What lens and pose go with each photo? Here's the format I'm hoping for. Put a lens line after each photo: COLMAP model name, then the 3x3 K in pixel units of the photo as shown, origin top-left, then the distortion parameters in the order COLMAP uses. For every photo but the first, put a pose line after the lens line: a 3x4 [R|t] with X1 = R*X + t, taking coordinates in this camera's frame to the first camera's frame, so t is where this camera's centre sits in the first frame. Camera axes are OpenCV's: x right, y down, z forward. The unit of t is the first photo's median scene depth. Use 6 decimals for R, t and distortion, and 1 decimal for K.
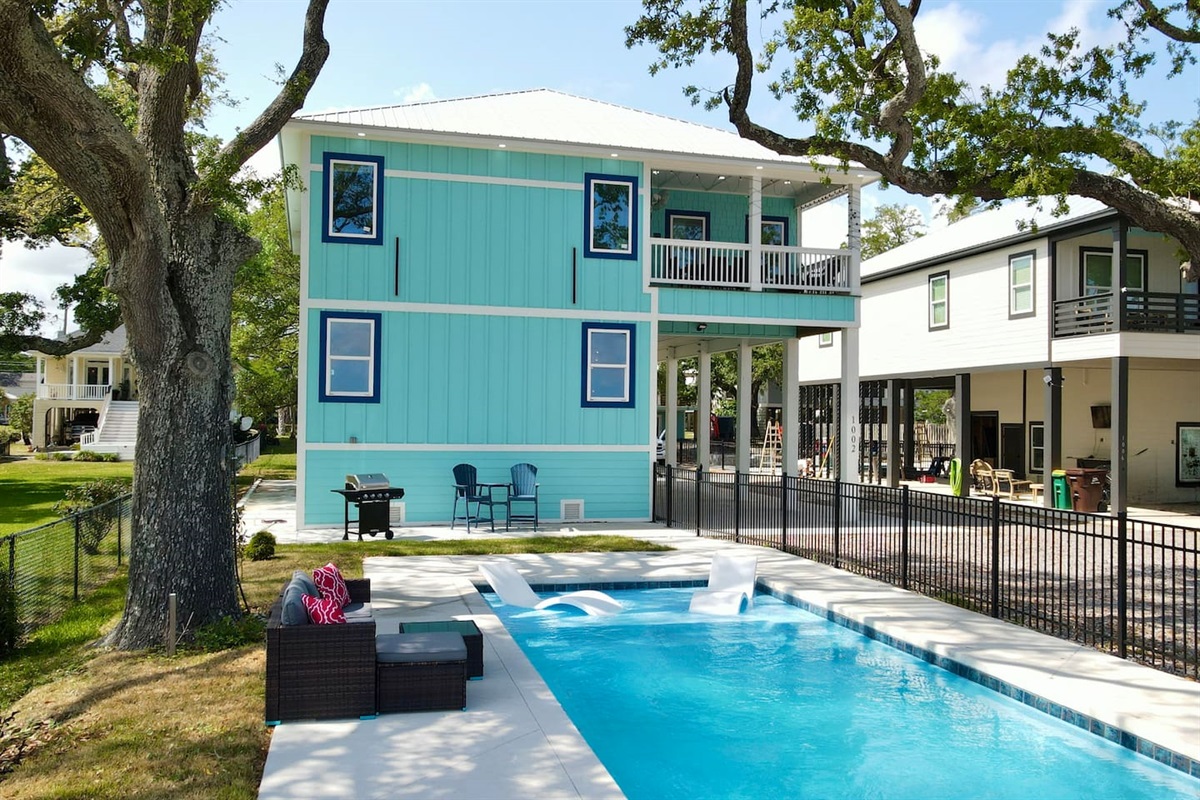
lens RADIAL K [[1010.1, 0, 593.8], [0, 1010.1, 427.6], [0, 0, 1]] dist [0.001786, -0.001470]
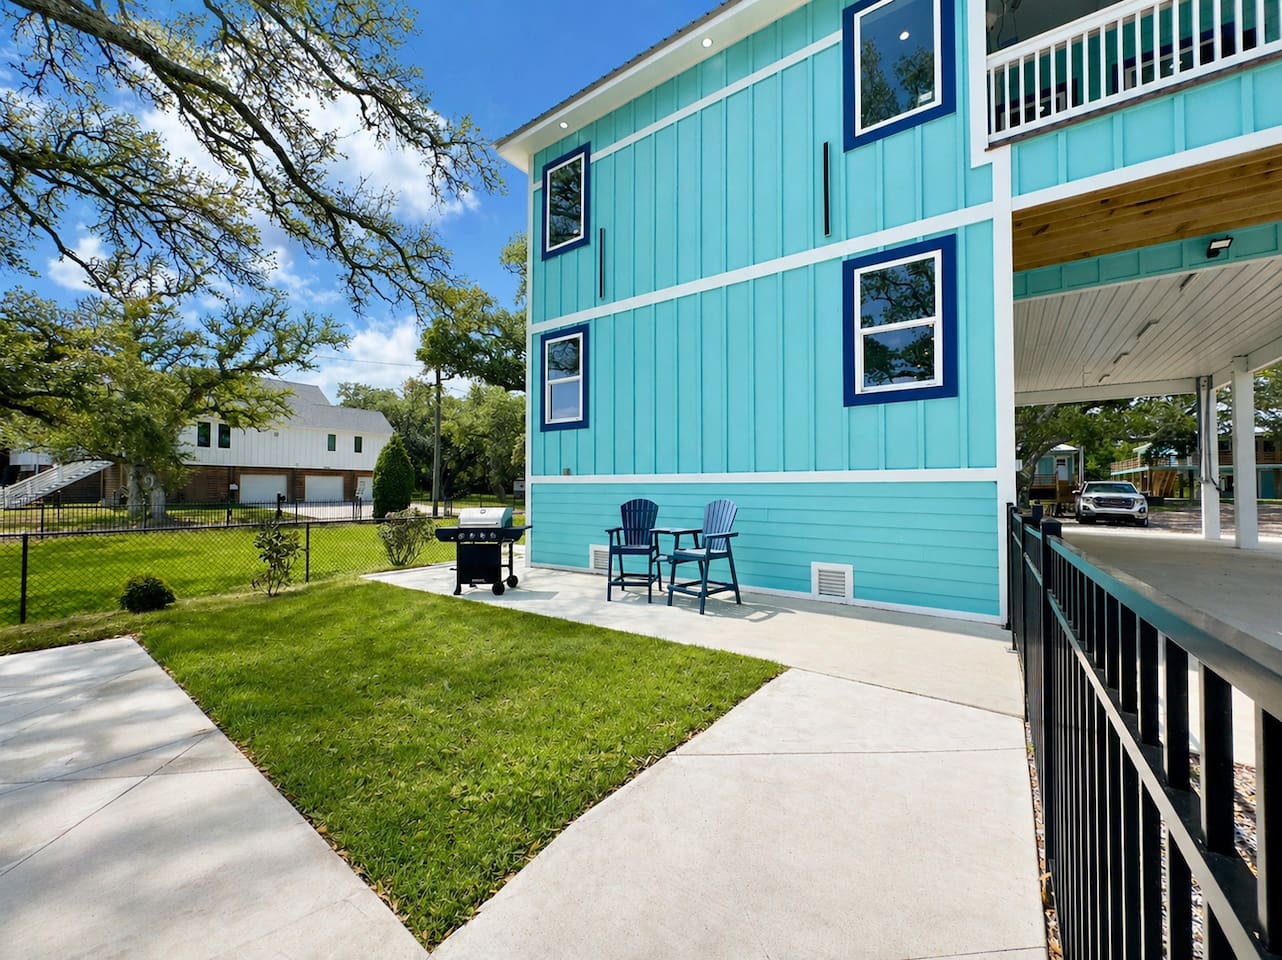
lens RADIAL K [[505.7, 0, 641.0], [0, 505.7, 480.0], [0, 0, 1]] dist [-0.001371, -0.000122]
pose [[0.639530, -0.022818, -0.768427, 0.135576], [0.004679, 0.999656, -0.025791, 0.029210], [0.768752, 0.012899, 0.639417, 0.720962]]
